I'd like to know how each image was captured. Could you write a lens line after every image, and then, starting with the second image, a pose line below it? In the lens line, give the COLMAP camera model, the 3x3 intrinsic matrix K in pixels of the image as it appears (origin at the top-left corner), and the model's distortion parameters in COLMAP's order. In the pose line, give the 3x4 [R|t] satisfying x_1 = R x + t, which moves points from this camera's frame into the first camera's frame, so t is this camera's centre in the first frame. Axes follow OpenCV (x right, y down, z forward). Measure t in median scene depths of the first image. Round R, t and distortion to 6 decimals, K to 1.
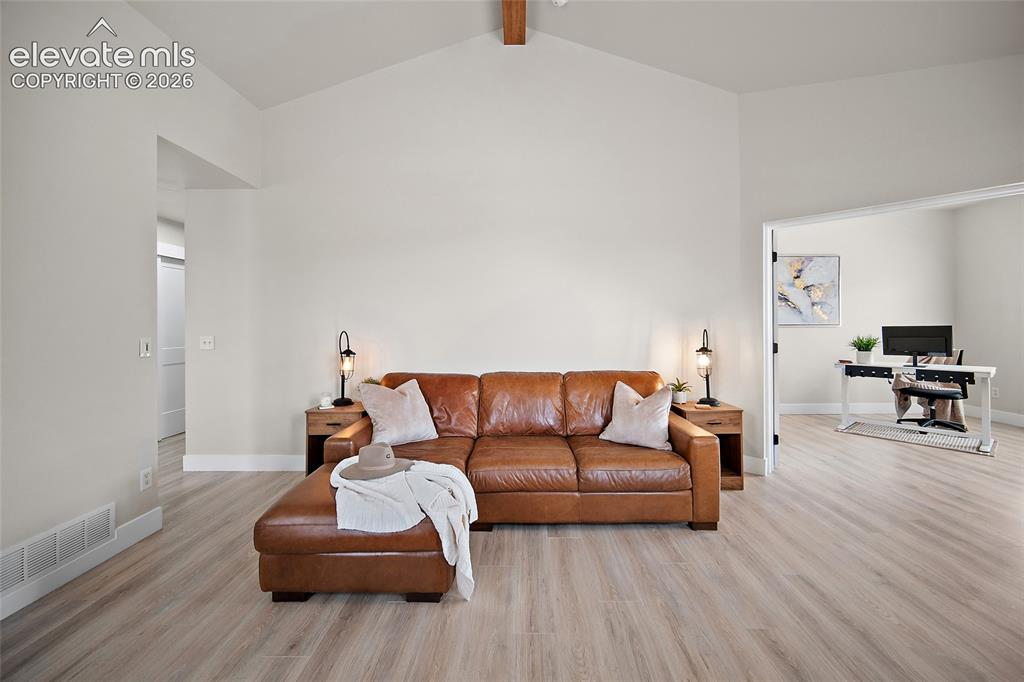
lens RADIAL K [[391.3, 0, 512.4], [0, 391.3, 333.0], [0, 0, 1]] dist [0.006646, -0.000222]
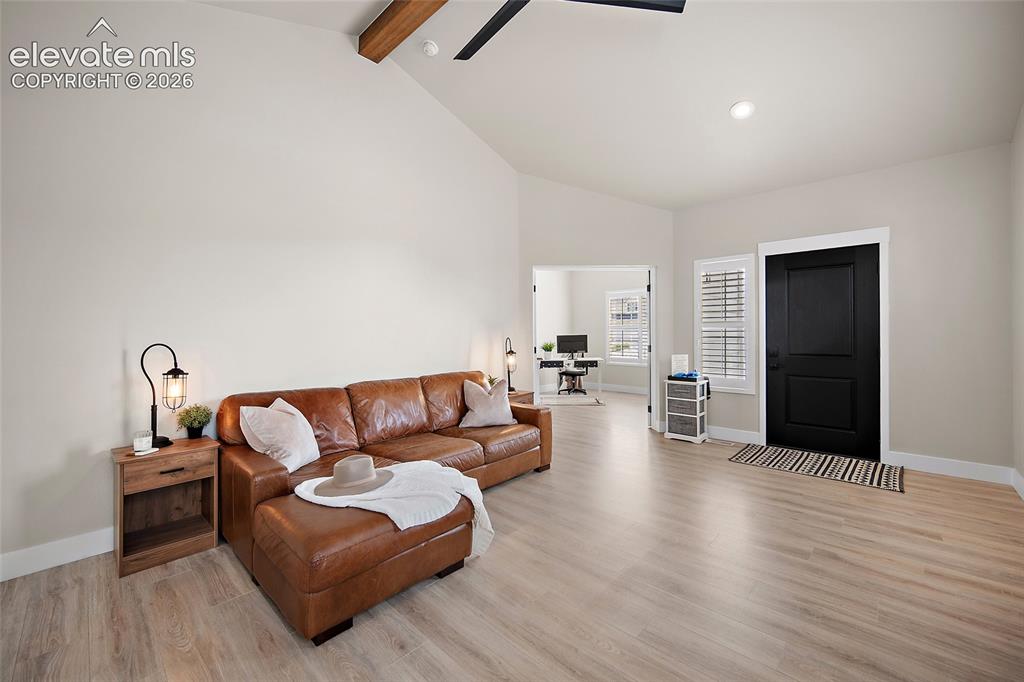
lens RADIAL K [[408.7, 0, 484.7], [0, 408.7, 338.8], [0, 0, 1]] dist [-0.000681, -0.000051]
pose [[0.700426, -0.008577, 0.713673, -0.492569], [0.021635, 0.999723, -0.009219, 0.004814], [-0.713397, 0.021898, 0.700418, 0.036604]]
